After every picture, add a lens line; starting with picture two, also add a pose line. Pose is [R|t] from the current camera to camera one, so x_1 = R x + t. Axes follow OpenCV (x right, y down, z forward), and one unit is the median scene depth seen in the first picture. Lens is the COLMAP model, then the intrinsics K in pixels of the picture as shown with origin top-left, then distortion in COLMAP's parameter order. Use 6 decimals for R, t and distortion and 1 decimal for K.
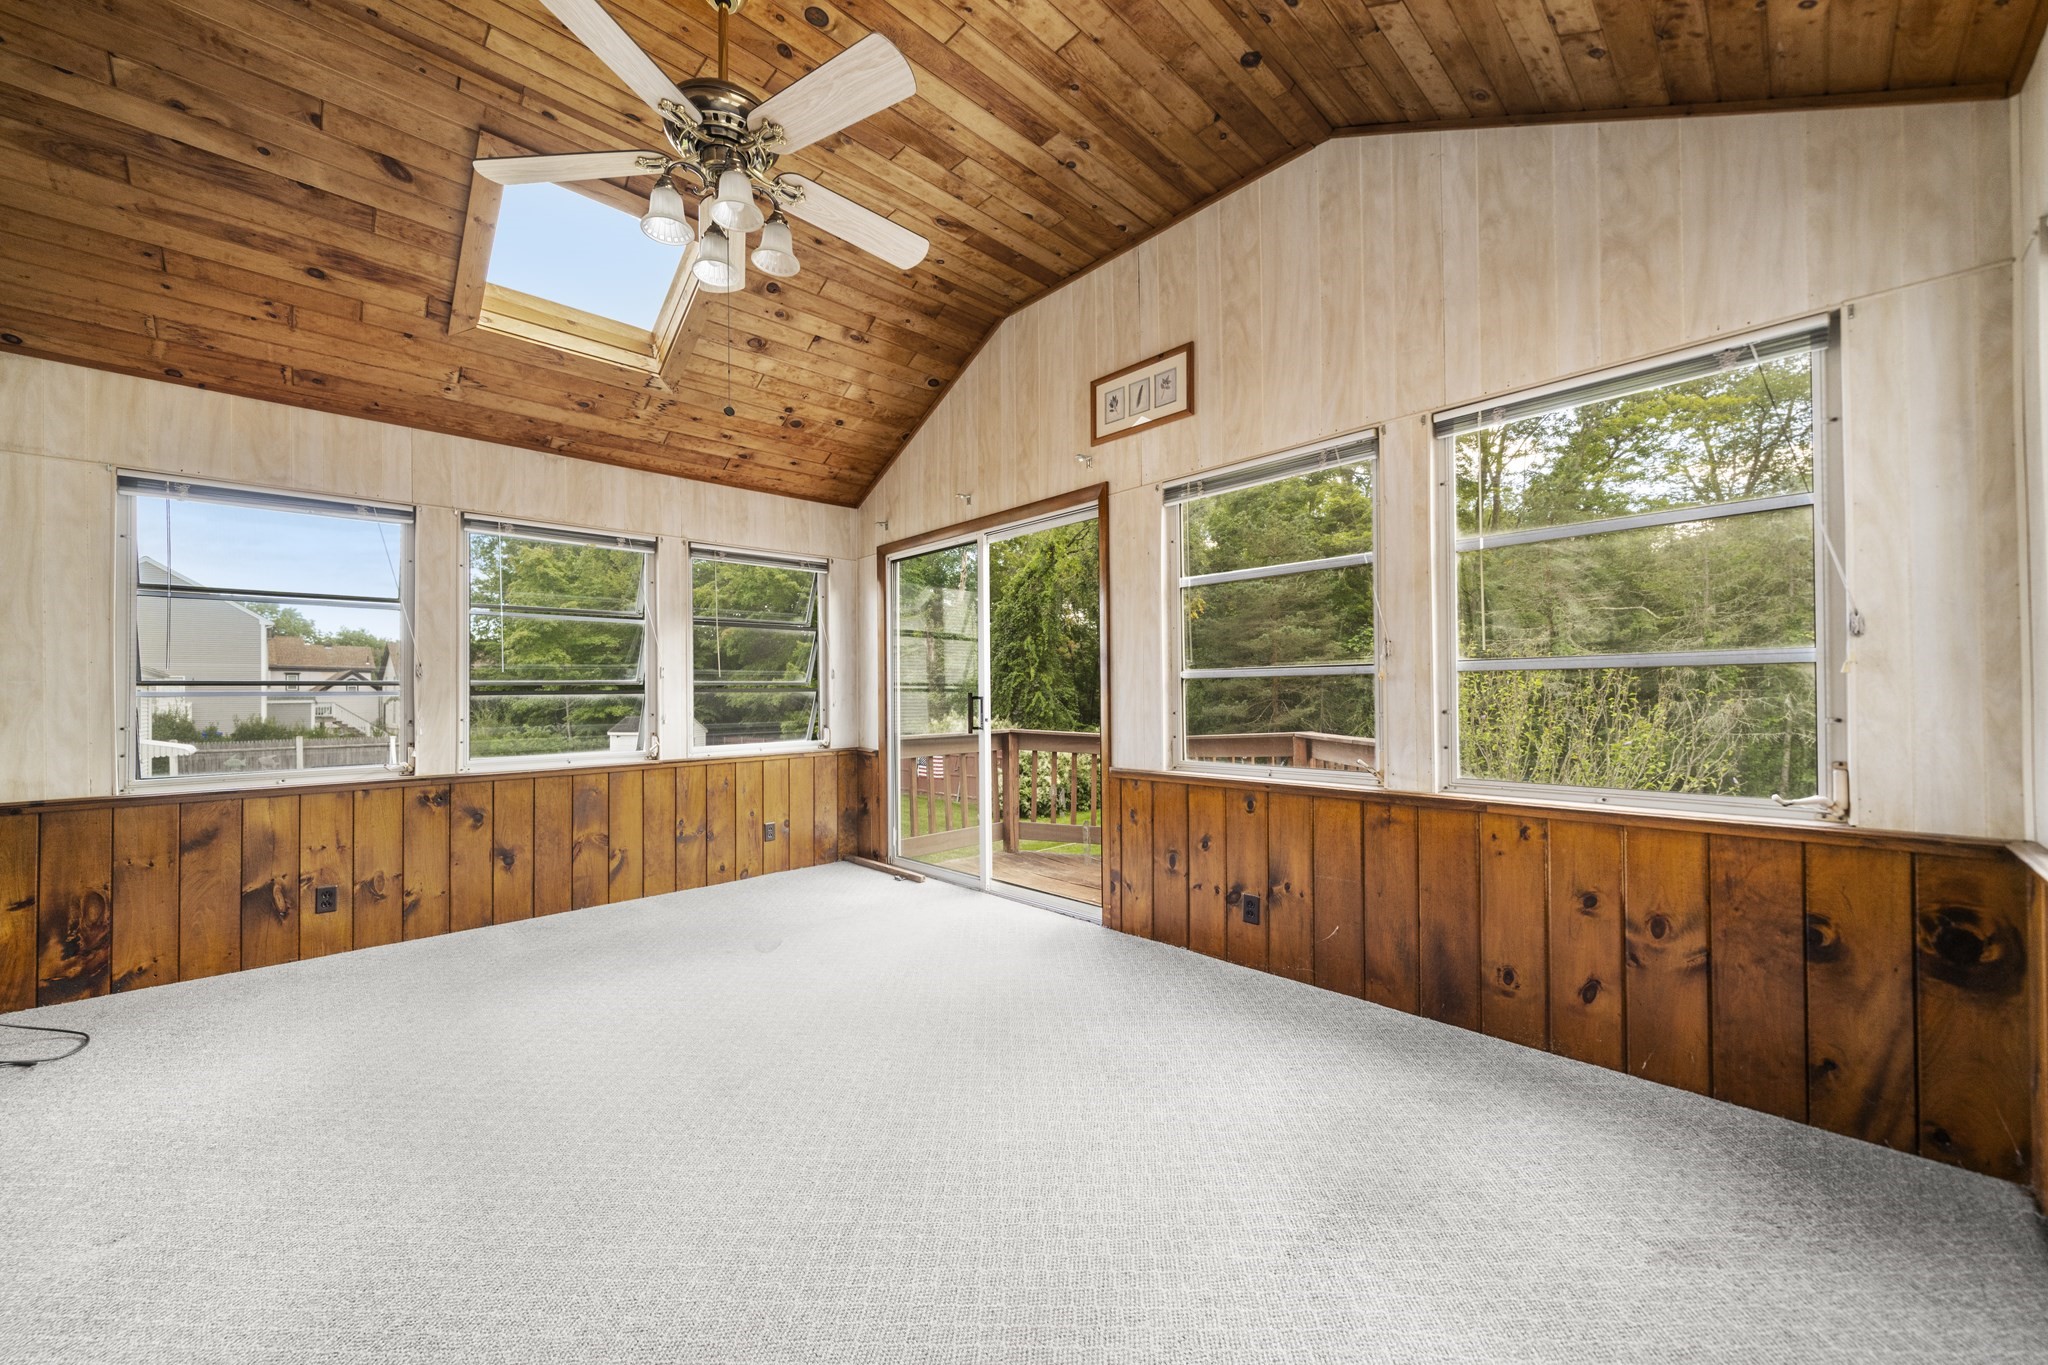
lens RADIAL K [[751.8, 0, 1024.7], [0, 751.8, 691.3], [0, 0, 1]] dist [-0.000114, -0.000001]
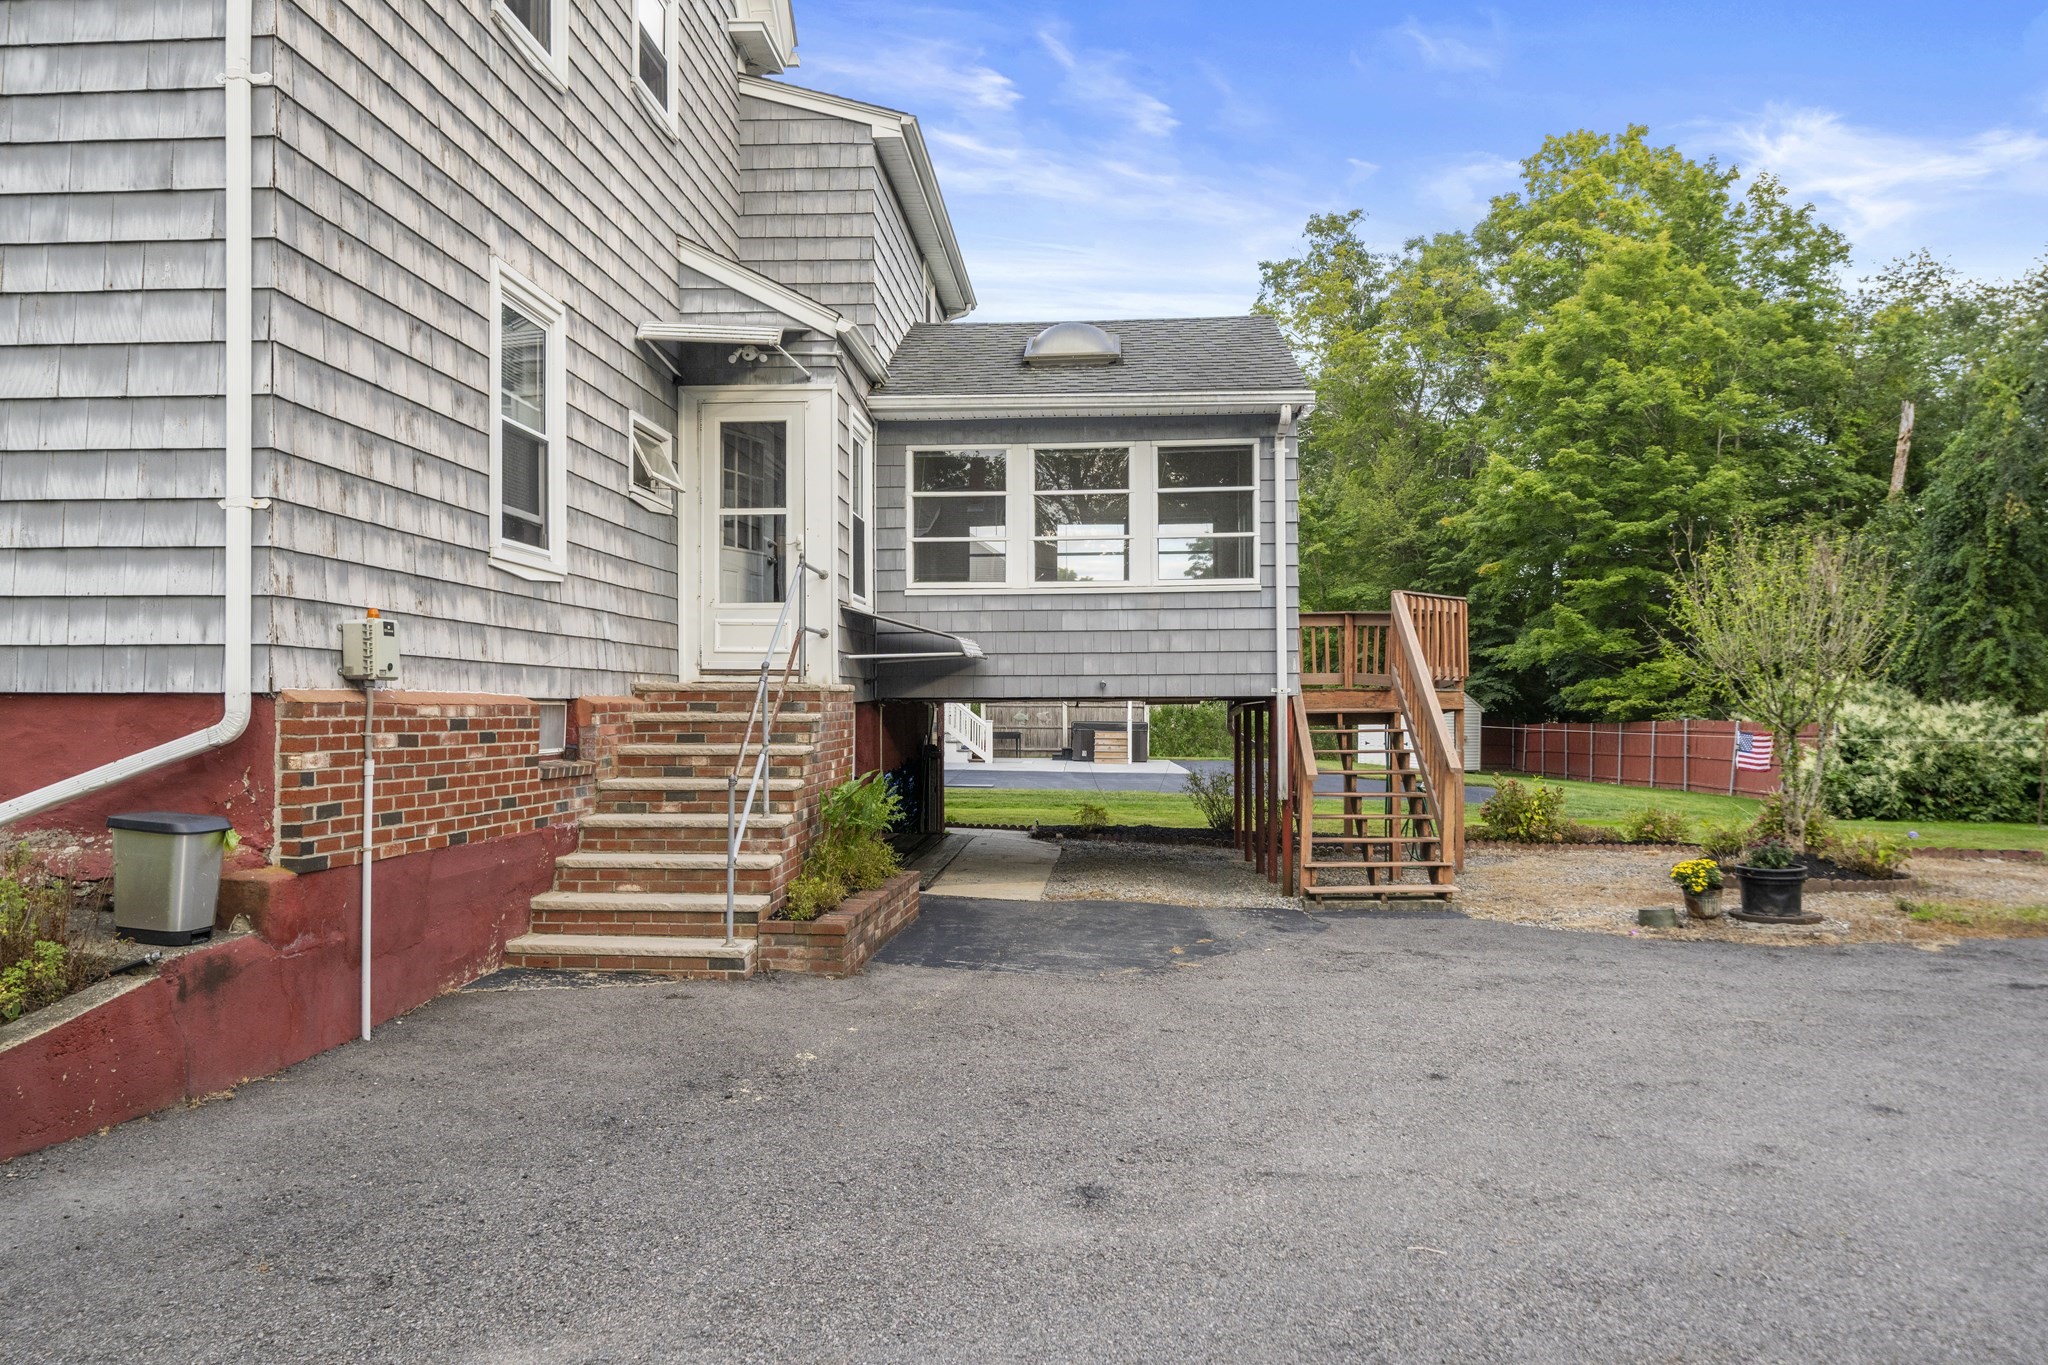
lens RADIAL K [[1414.2, 0, 1022.9], [0, 1414.2, 687.4], [0, 0, 1]] dist [0.001860, 0.000570]
pose [[0.676245, -0.002299, -0.736673, 0.318205], [0.003697, 0.999993, 0.000273, 0.035097], [0.736668, -0.002908, 0.676249, -0.283777]]
